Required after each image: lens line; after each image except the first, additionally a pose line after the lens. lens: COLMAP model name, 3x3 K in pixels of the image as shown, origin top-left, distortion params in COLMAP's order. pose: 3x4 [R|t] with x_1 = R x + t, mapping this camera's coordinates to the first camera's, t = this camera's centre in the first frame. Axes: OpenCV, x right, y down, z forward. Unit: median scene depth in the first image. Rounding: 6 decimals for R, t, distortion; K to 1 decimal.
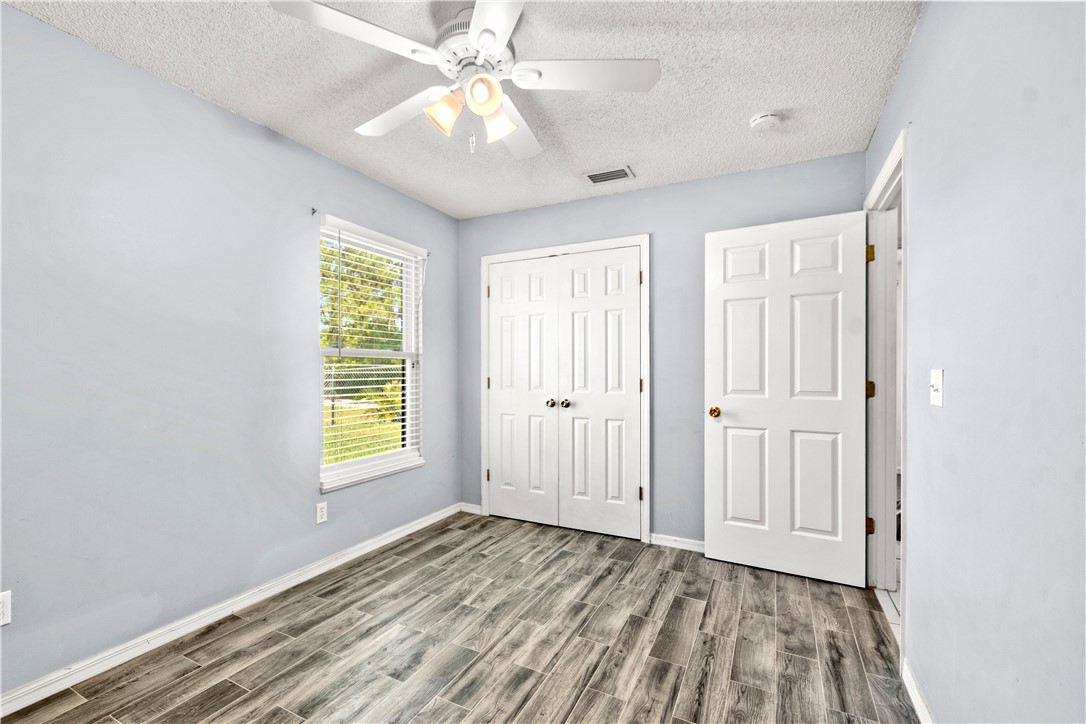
lens RADIAL K [[478.9, 0, 538.0], [0, 478.9, 365.9], [0, 0, 1]] dist [0.003127, -0.003305]
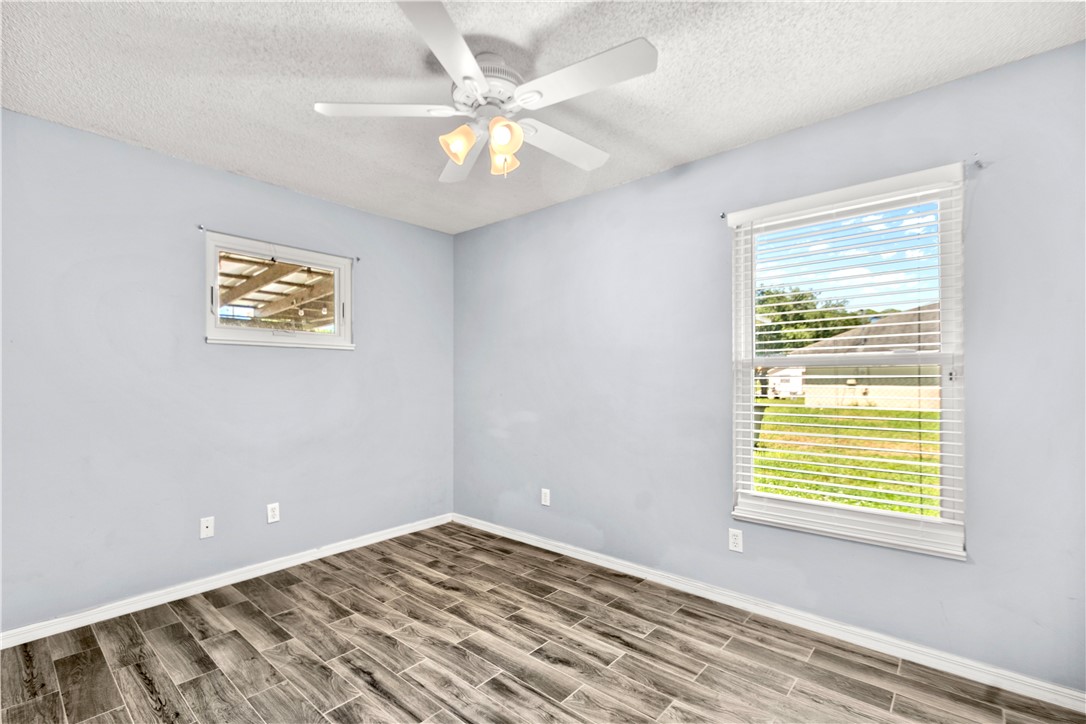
lens RADIAL K [[478.9, 0, 538.8], [0, 478.9, 365.3], [0, 0, 1]] dist [0.003127, -0.003305]
pose [[-0.249936, -0.028727, -0.967836, 0.713306], [0.003281, 0.999529, -0.030515, -0.025257], [0.968257, -0.010802, -0.249724, 1.055610]]
